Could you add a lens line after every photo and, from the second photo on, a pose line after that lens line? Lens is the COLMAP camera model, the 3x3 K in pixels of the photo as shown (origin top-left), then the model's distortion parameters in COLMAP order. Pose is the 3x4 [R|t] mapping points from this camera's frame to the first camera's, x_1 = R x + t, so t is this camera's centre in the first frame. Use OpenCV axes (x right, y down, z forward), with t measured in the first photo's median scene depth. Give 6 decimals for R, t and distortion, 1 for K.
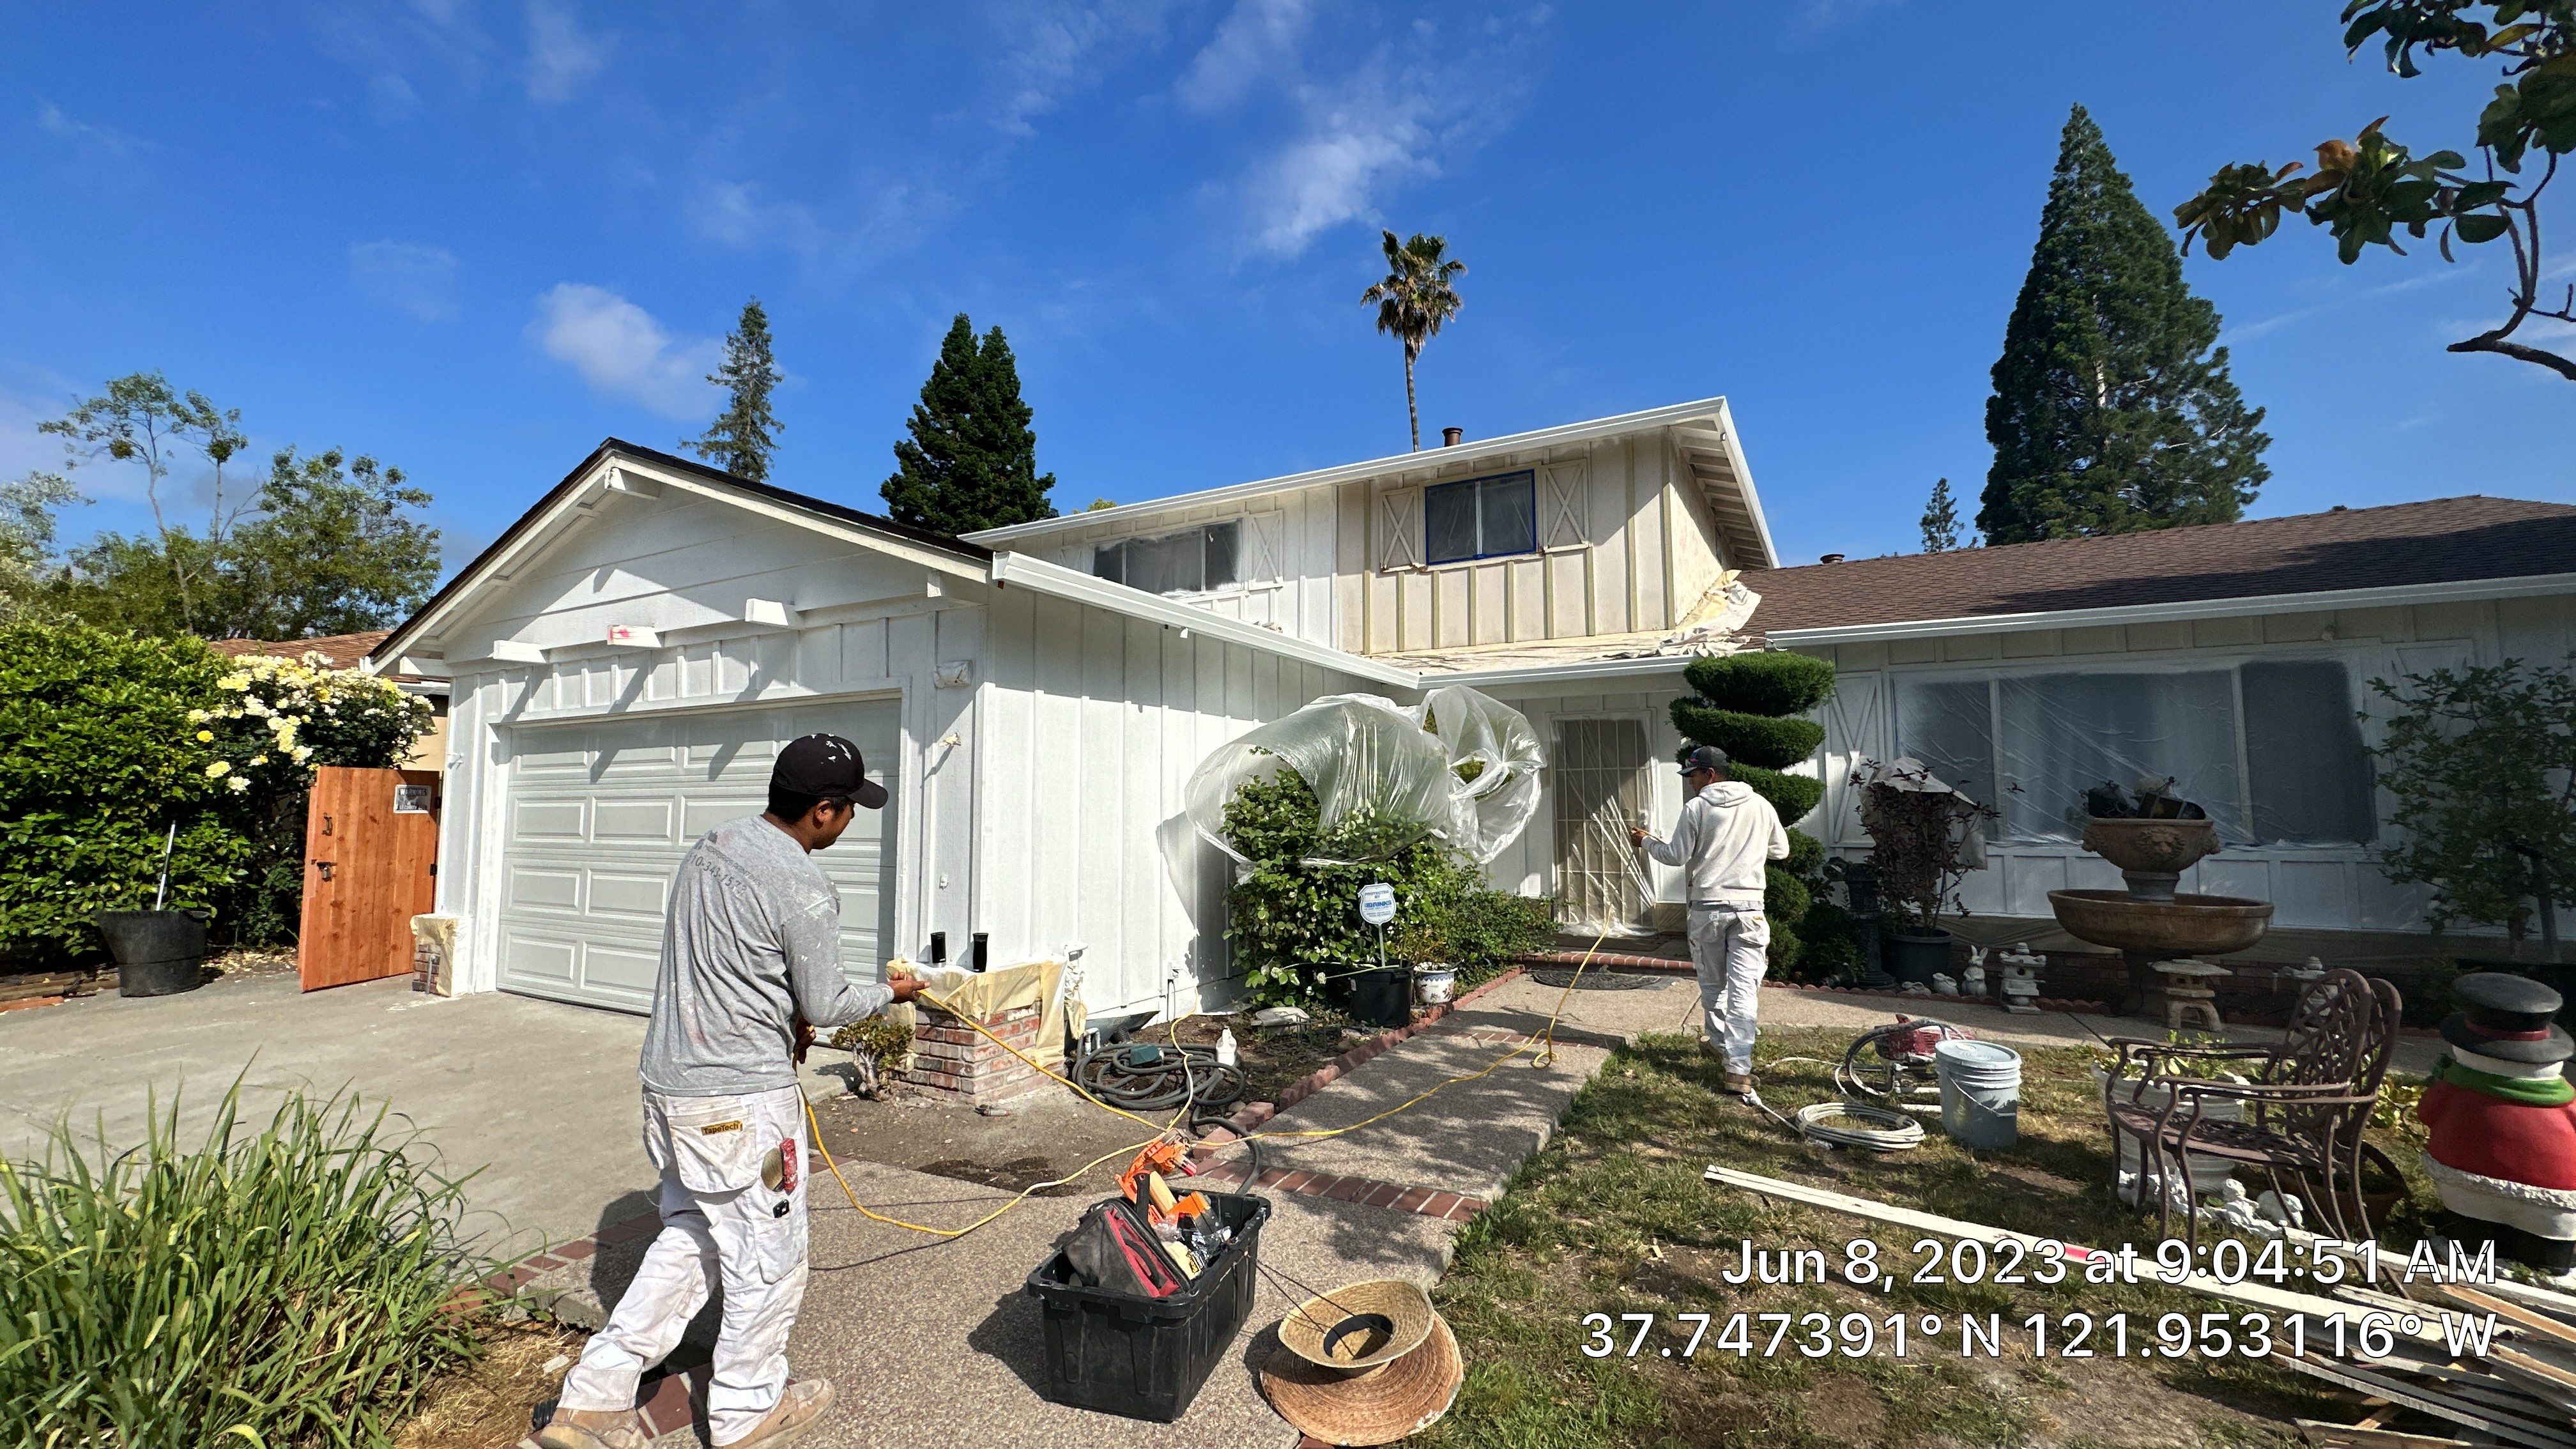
lens RADIAL K [[1029.8, 0, 1290.5], [0, 1029.8, 721.8], [0, 0, 1]] dist [-0.000975, -0.000862]
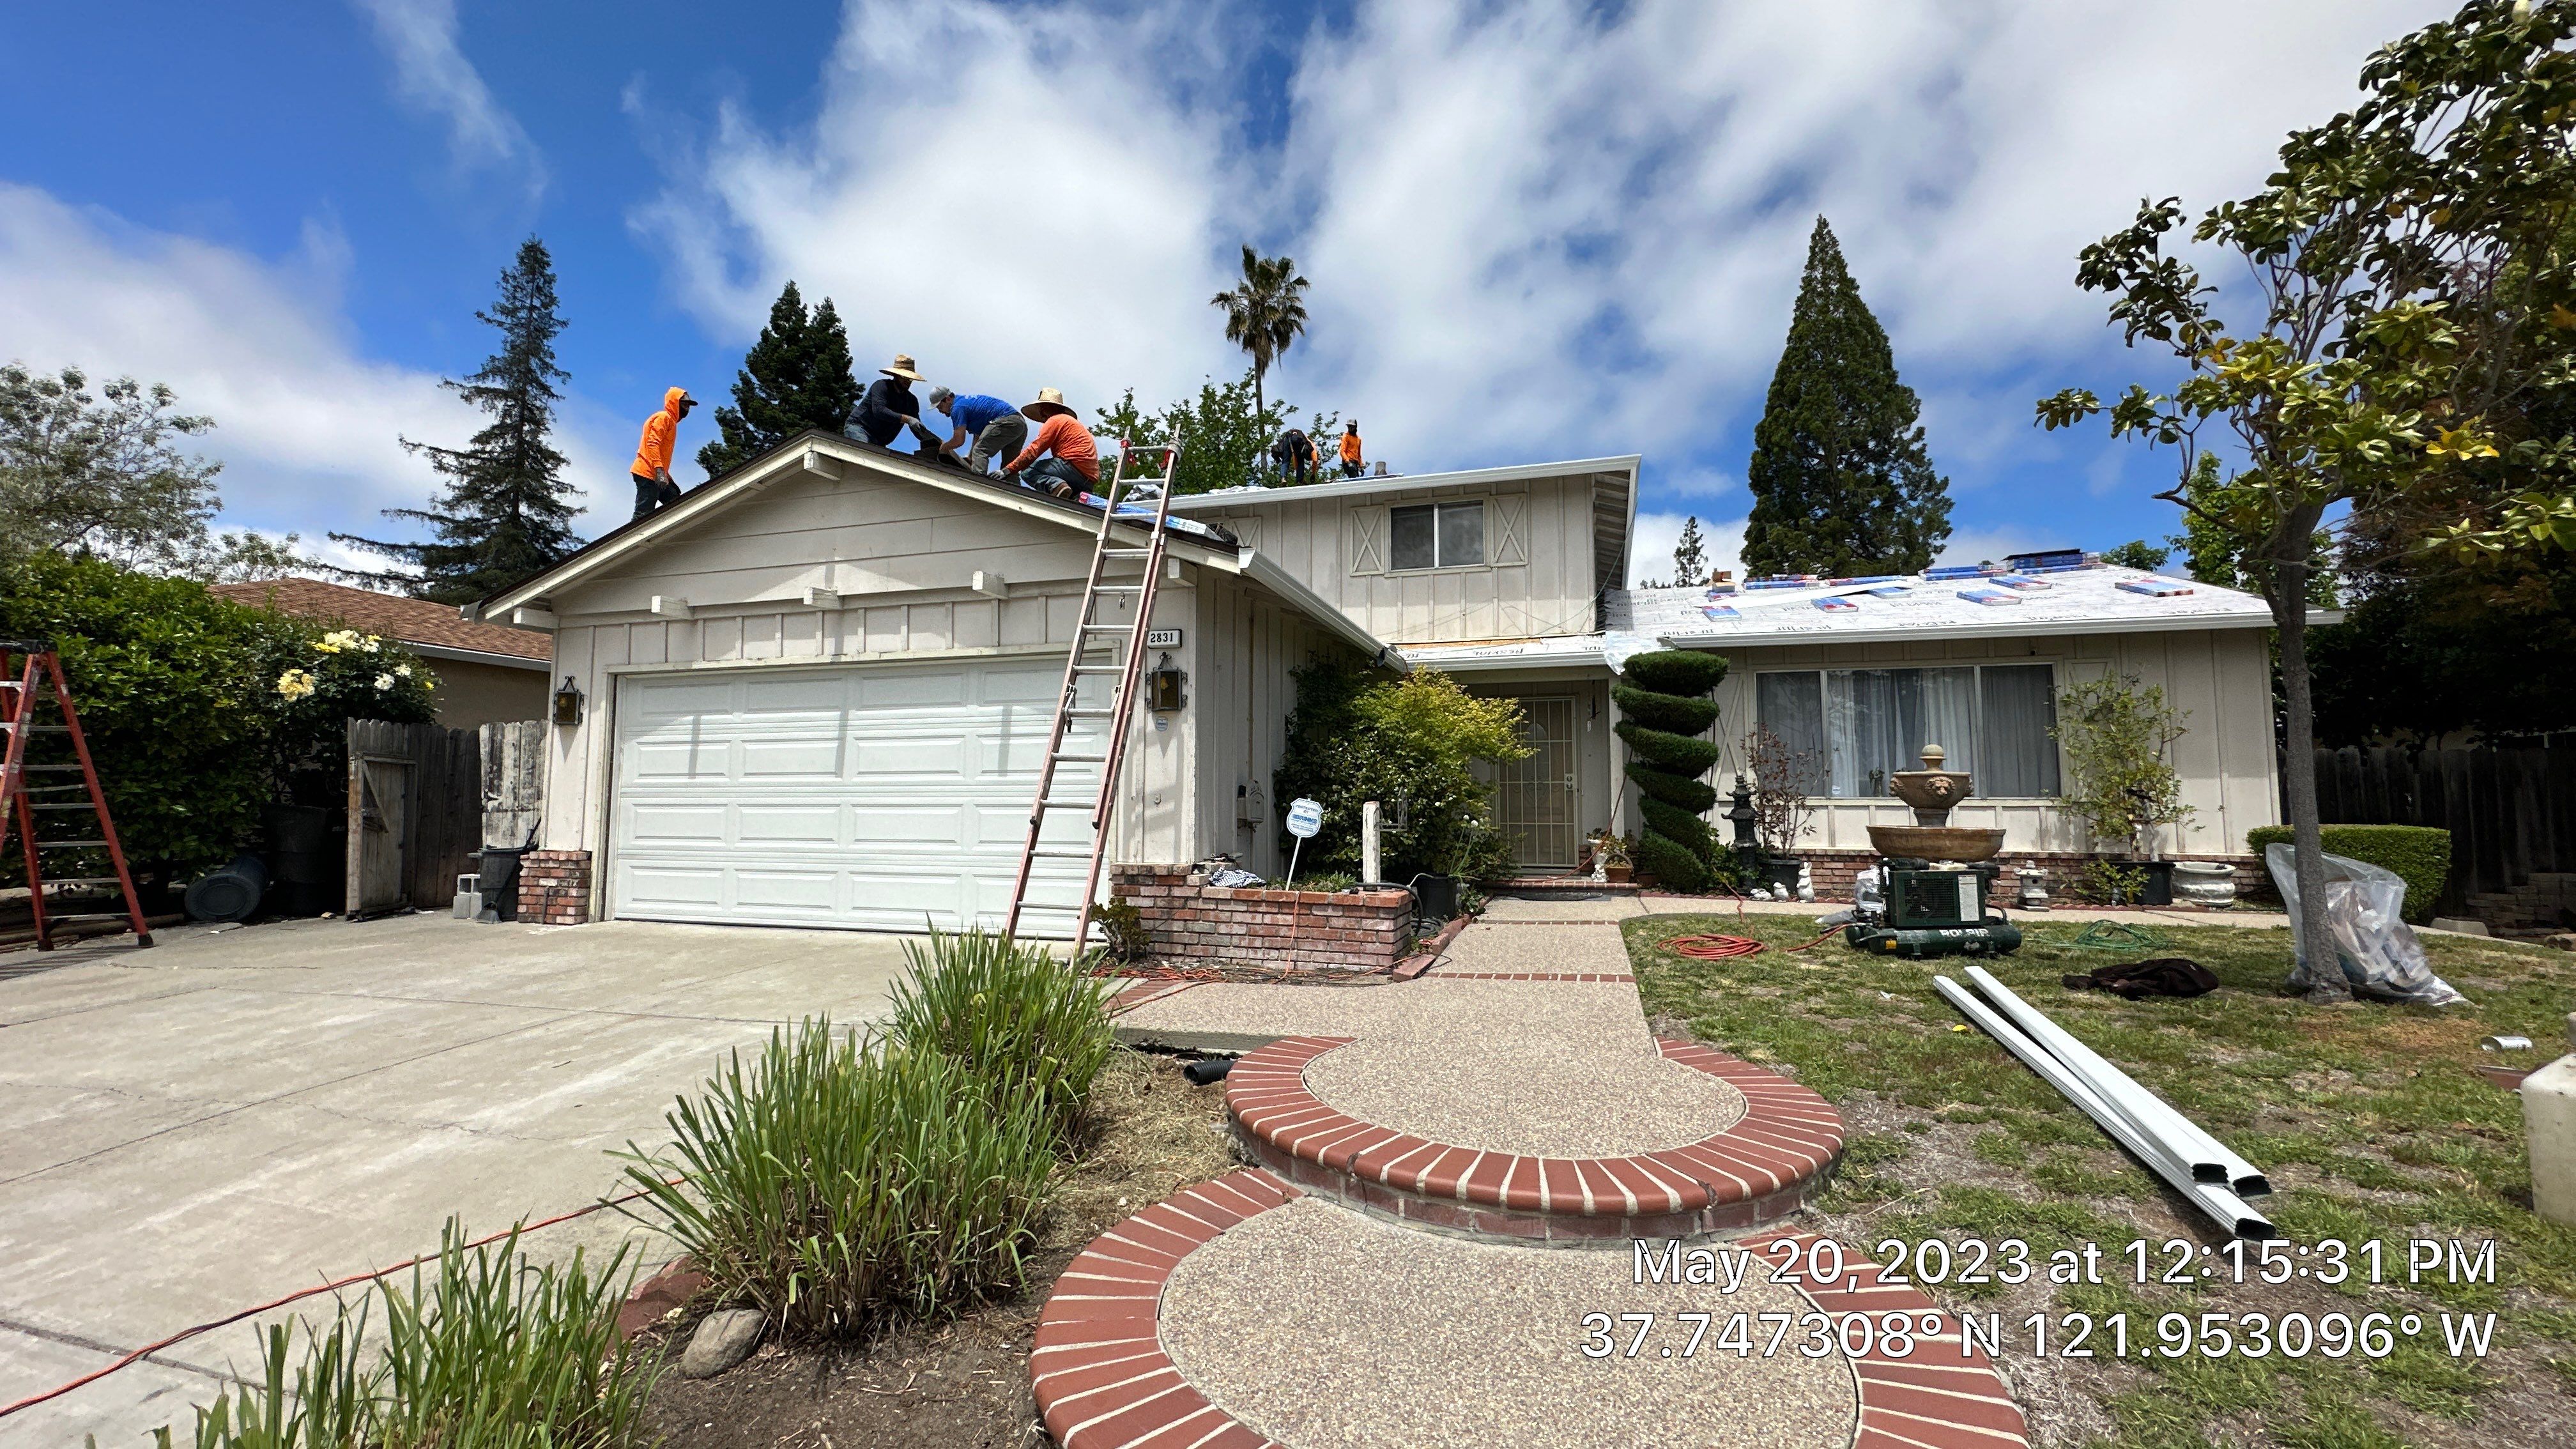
lens RADIAL K [[1029.8, 0, 1281.1], [0, 1029.8, 716.9], [0, 0, 1]] dist [-0.000975, -0.000862]
pose [[0.978909, 0.025203, 0.202738, -0.088304], [-0.024425, 0.999682, -0.006338, 0.011227], [-0.202833, 0.001252, 0.979213, -0.055672]]
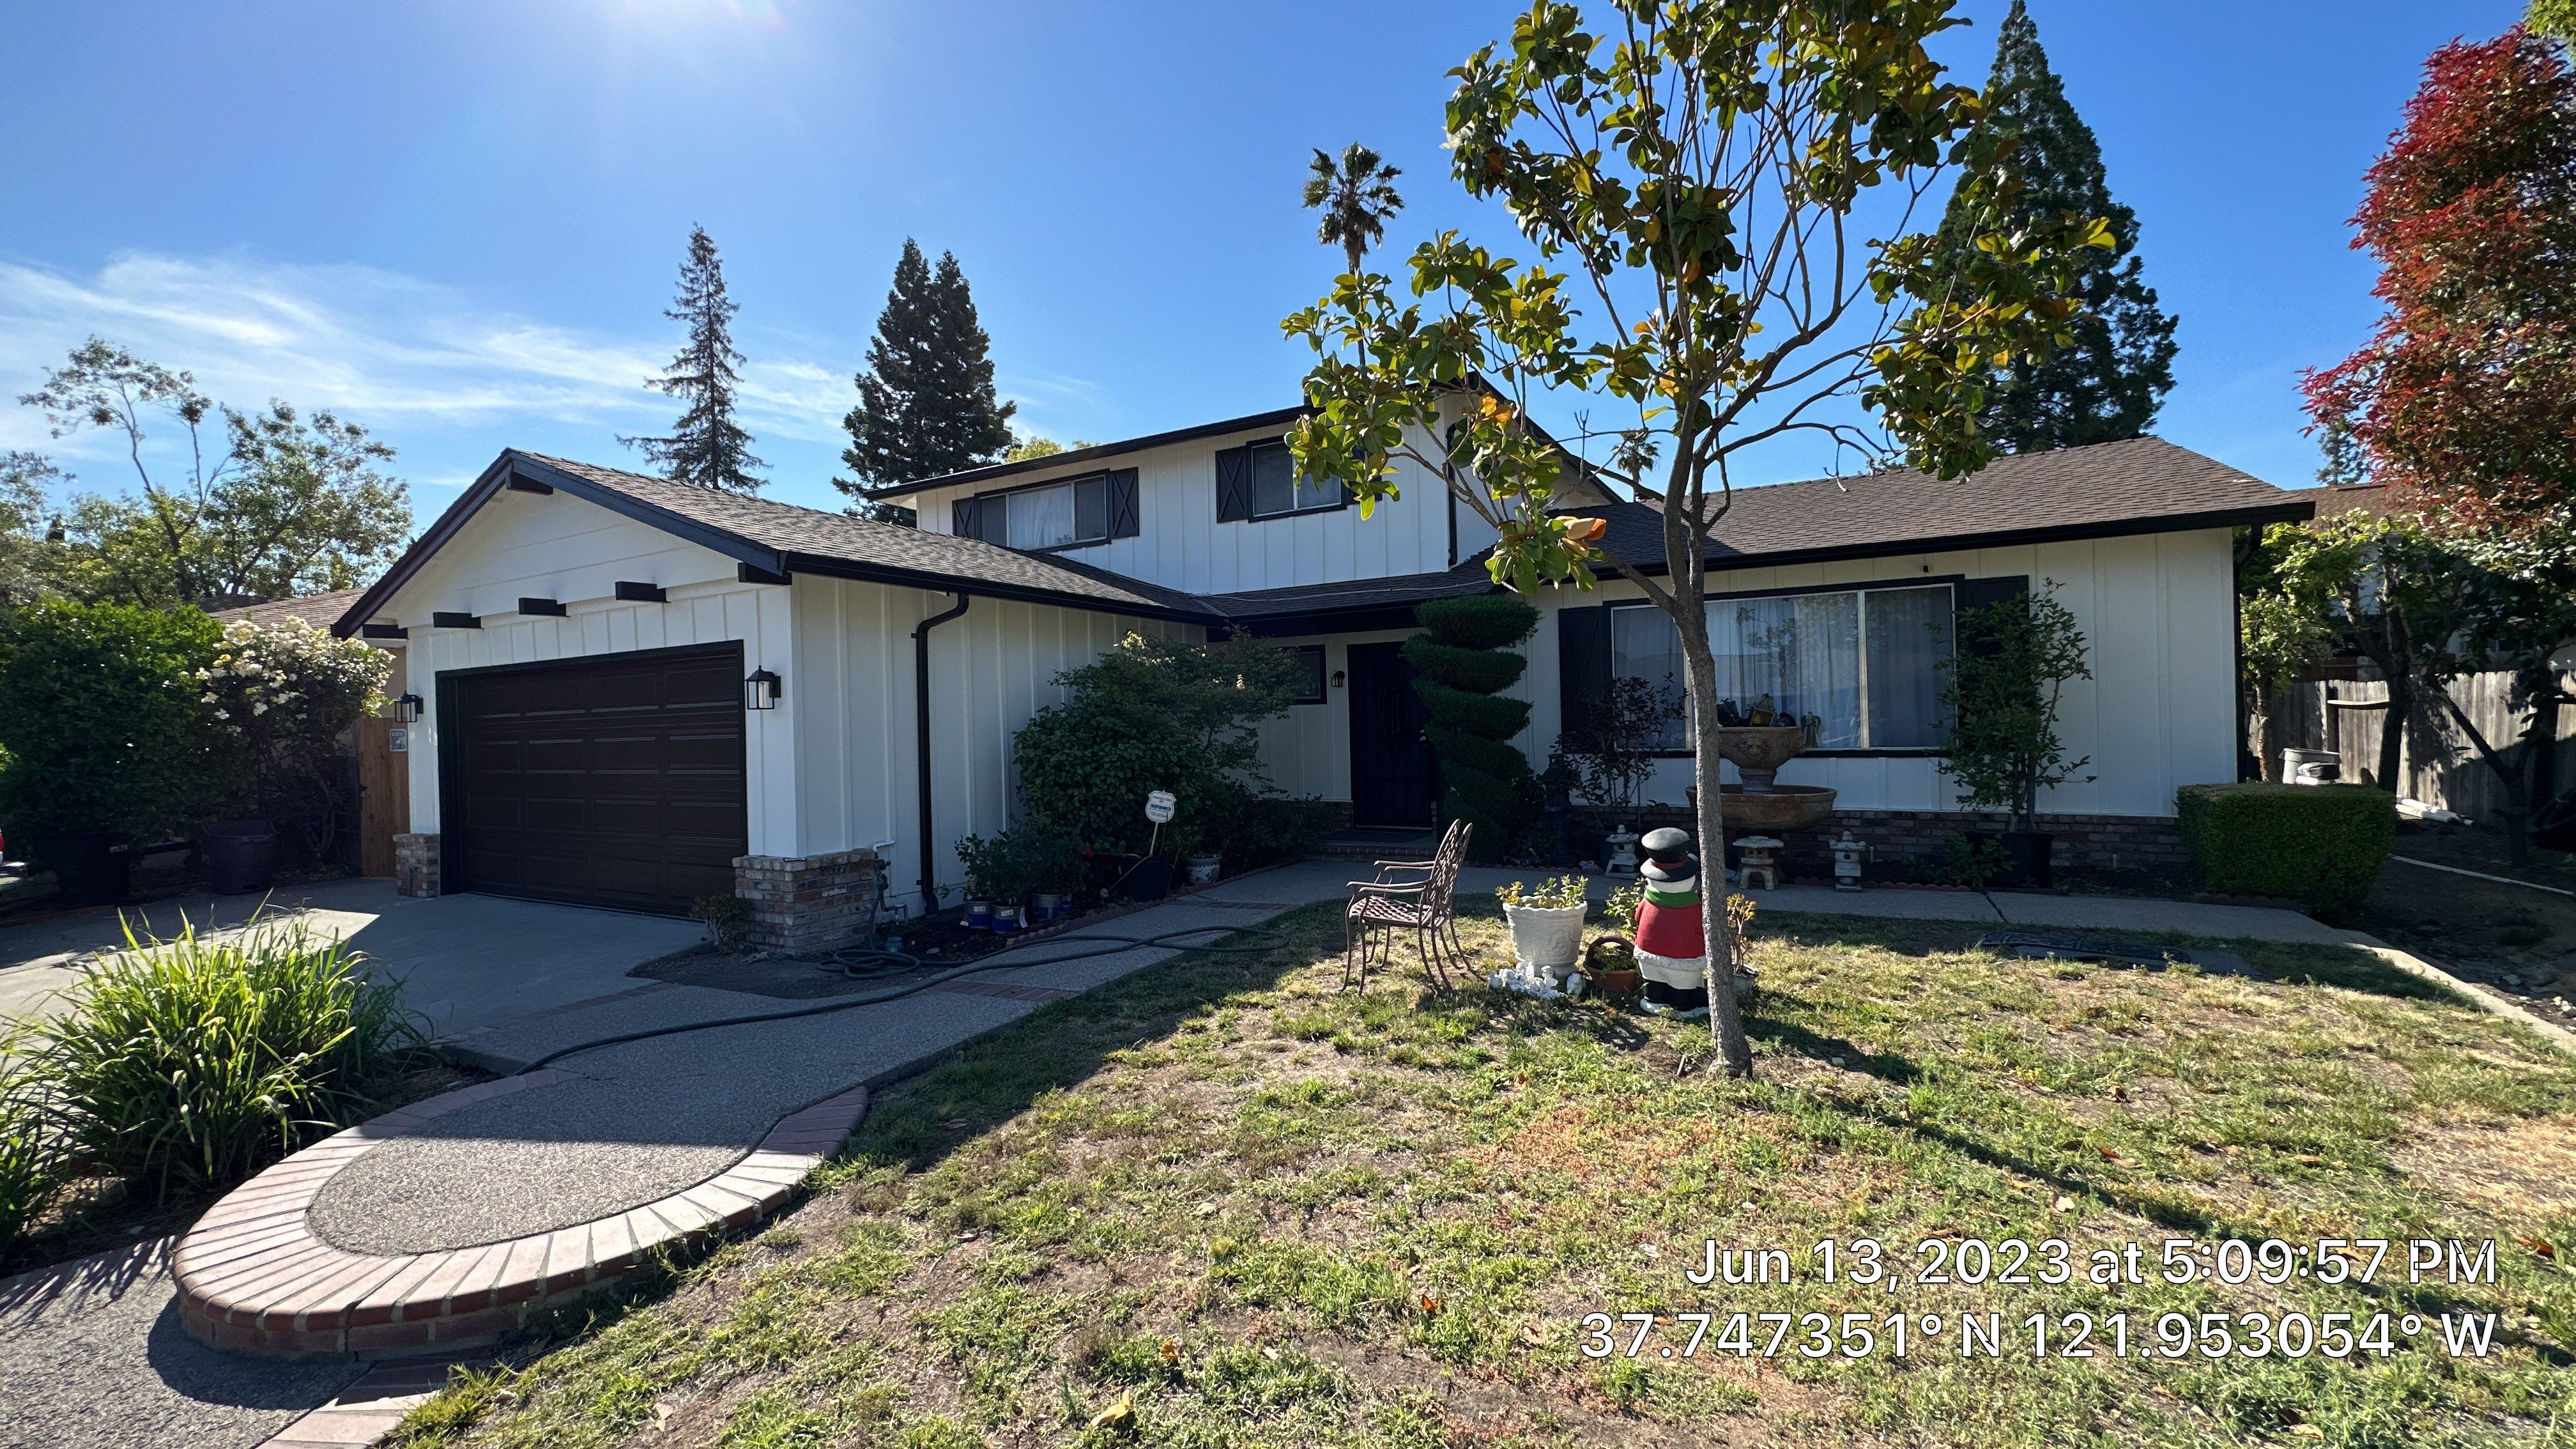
lens RADIAL K [[1029.8, 0, 1285.8], [0, 1029.8, 740.9], [0, 0, 1]] dist [-0.000975, -0.000862]
pose [[0.999738, -0.021149, -0.008791, 0.063034], [0.021906, 0.994997, 0.097474, -0.005283], [0.006686, -0.097641, 0.995199, -0.056776]]
